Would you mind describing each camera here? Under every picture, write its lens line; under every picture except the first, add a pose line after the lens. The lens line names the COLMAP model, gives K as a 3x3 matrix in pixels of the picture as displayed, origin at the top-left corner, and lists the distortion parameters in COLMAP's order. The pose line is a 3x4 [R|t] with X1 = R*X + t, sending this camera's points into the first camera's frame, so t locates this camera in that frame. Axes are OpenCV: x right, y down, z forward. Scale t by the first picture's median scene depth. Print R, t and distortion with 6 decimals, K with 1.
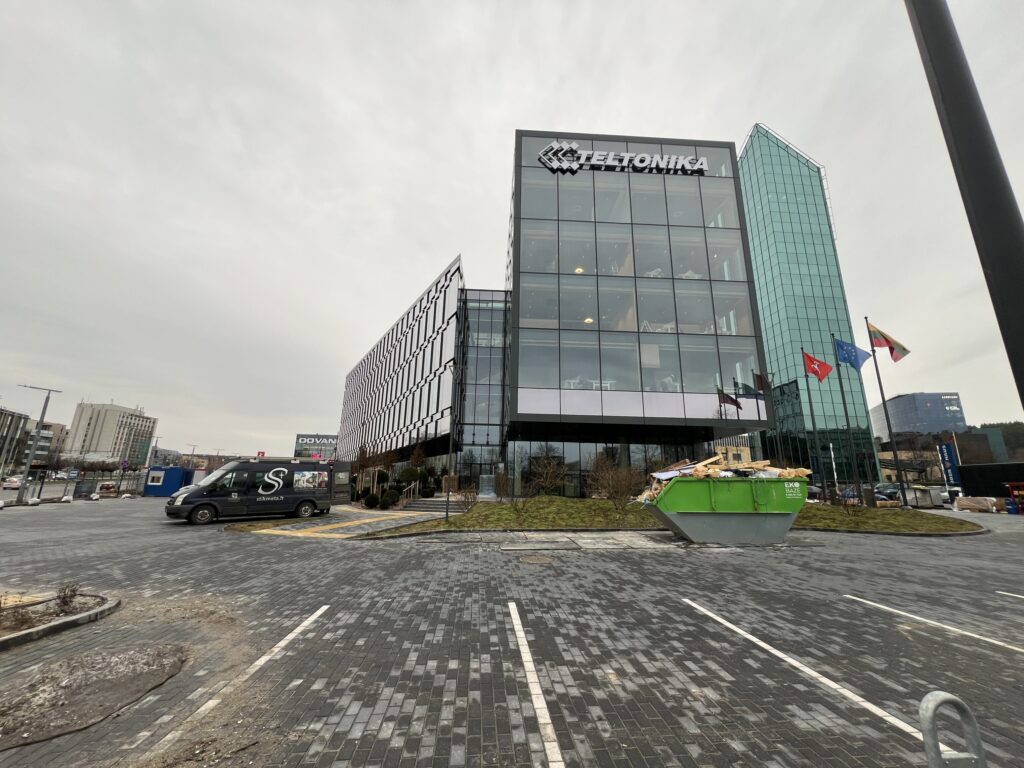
lens RADIAL K [[406.1, 0, 509.2], [0, 406.1, 379.3], [0, 0, 1]] dist [-0.006533, 0.000155]
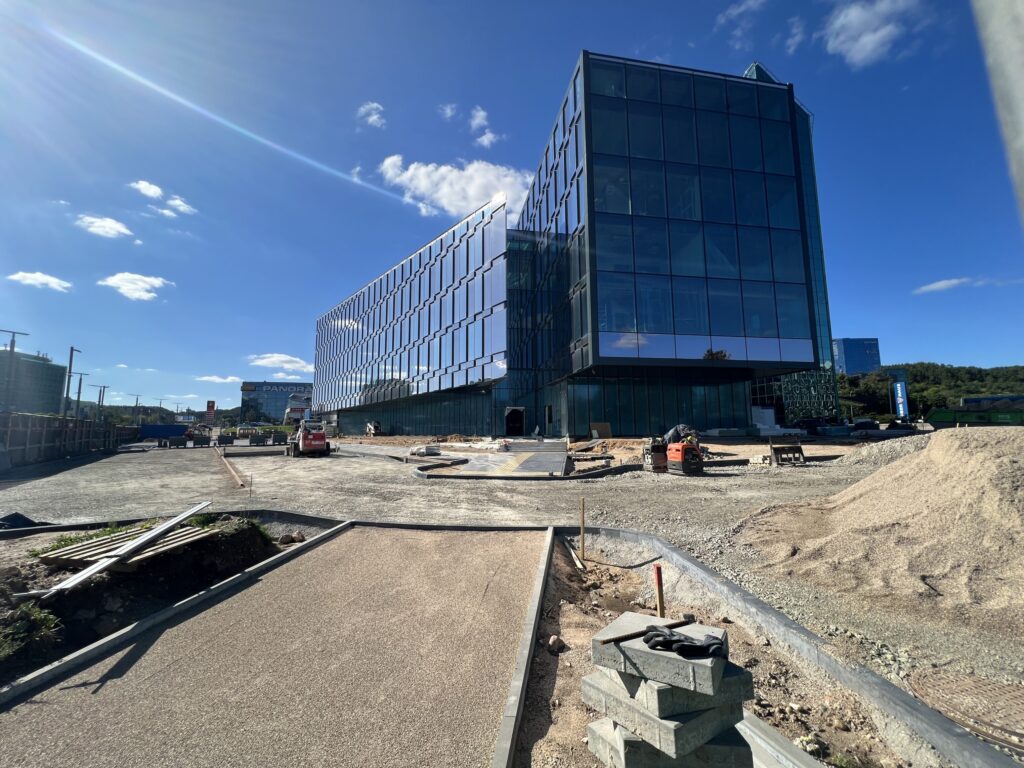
lens RADIAL K [[406.1, 0, 509.2], [0, 406.1, 379.3], [0, 0, 1]] dist [-0.006533, 0.000155]
pose [[0.992103, -0.011550, 0.124891, -0.216844], [-0.005315, 0.990985, 0.133866, 0.003094], [-0.125311, -0.133472, 0.983098, 0.012320]]
